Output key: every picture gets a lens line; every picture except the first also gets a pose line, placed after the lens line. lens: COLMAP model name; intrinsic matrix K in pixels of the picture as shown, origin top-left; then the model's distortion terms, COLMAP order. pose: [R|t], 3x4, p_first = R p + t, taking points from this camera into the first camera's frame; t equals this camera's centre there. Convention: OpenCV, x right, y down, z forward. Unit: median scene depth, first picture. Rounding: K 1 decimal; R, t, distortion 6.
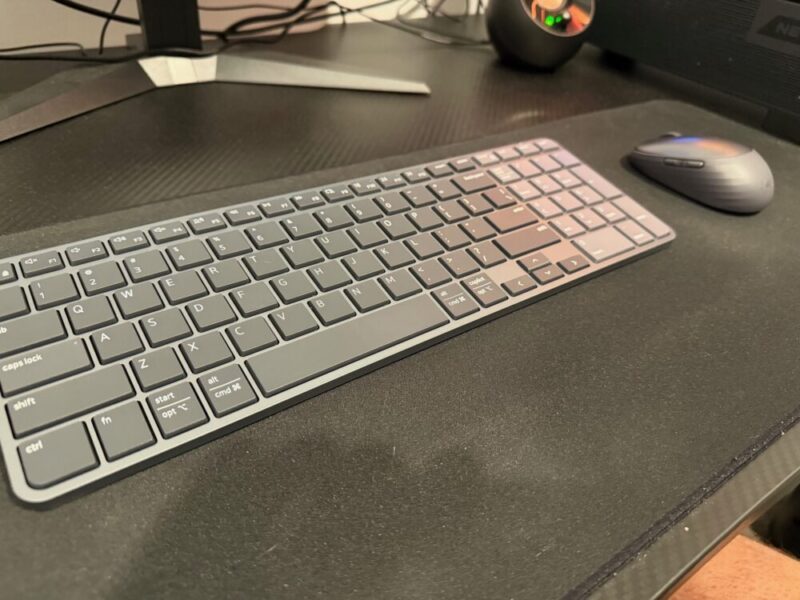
lens RADIAL K [[591.0, 0, 384.9], [0, 591.0, 299.1], [0, 0, 1]] dist [0.027564, -0.072727]
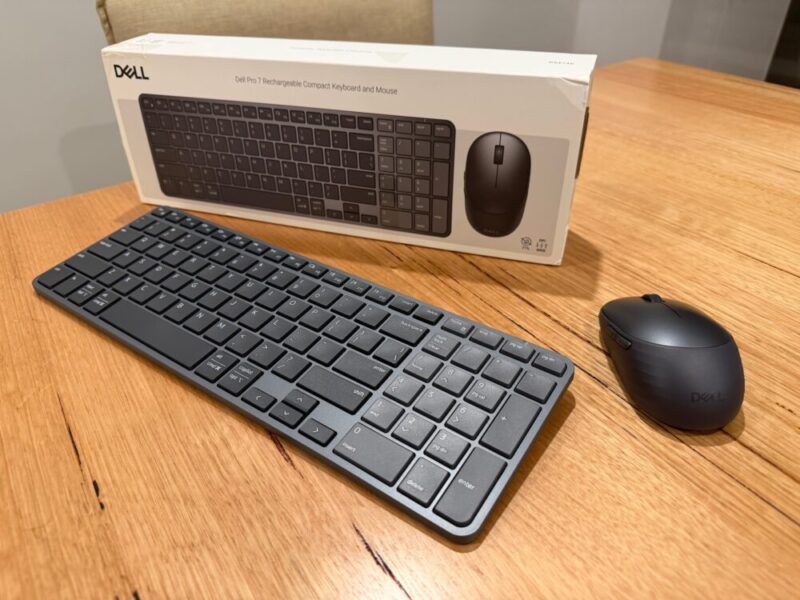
lens RADIAL K [[591.0, 0, 384.9], [0, 591.0, 299.1], [0, 0, 1]] dist [0.027564, -0.072727]
pose [[0.342721, 0.376667, -0.860619, 0.892841], [-0.597174, 0.794542, 0.109936, -0.318098], [0.725207, 0.476262, 0.497242, 0.522998]]
